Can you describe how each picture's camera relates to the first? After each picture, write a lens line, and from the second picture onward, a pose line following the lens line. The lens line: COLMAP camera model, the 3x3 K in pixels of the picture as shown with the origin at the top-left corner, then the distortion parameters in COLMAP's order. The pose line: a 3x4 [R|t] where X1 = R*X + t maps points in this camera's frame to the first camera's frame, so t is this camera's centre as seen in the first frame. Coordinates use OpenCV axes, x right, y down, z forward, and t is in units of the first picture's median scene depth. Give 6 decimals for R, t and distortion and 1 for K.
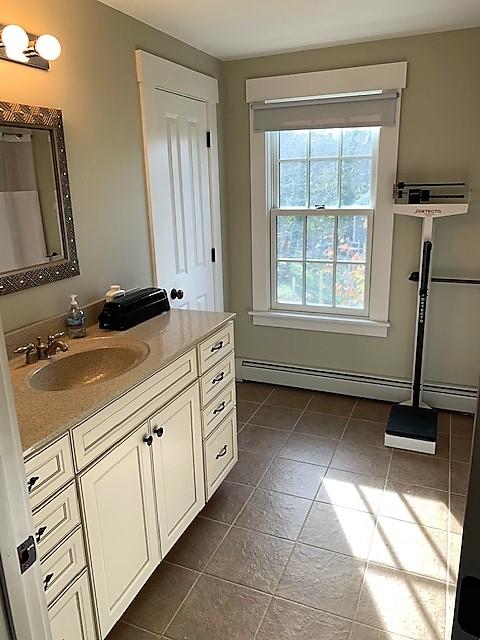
lens RADIAL K [[488.1, 0, 239.8], [0, 488.1, 312.2], [0, 0, 1]] dist [0.067510, -0.098142]
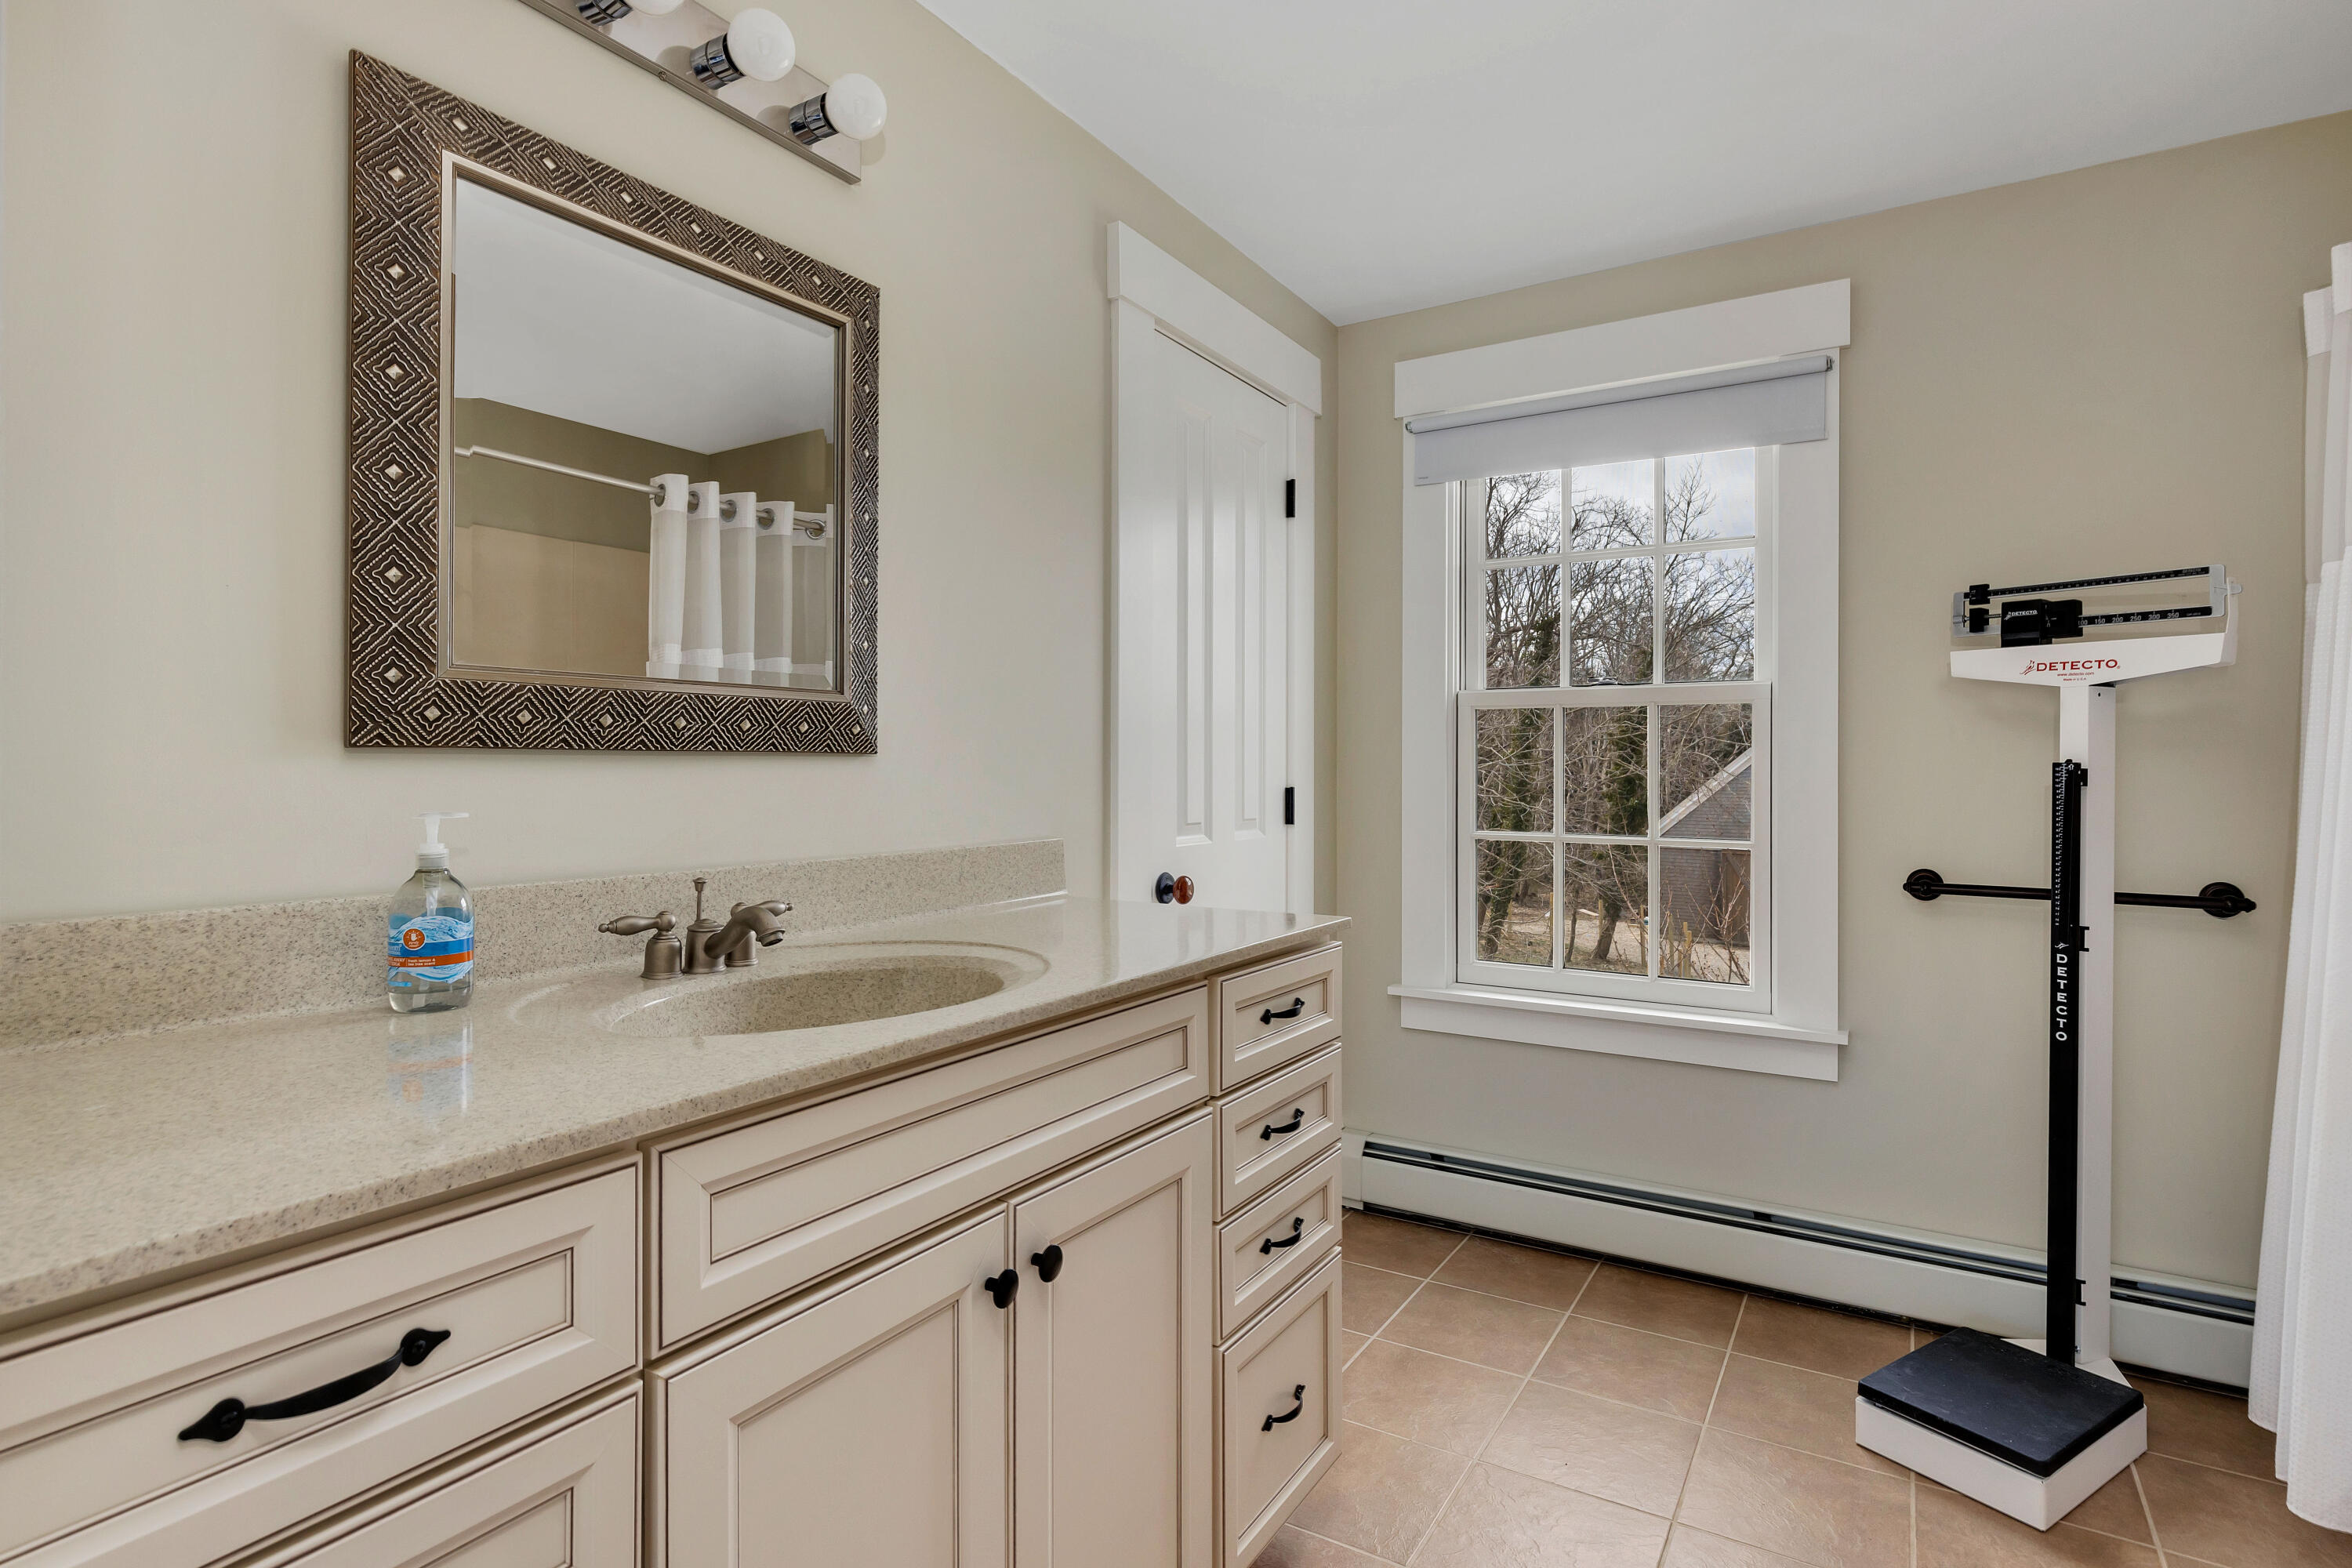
lens RADIAL K [[1174.6, 0, 1195.9], [0, 1174.6, 763.7], [0, 0, 1]] dist [-0.000584, -0.000139]
pose [[0.989462, 0.029149, -0.141830, -0.002478], [-0.066403, 0.961800, -0.265579, 0.094024], [0.128671, 0.272198, 0.953600, 0.212388]]
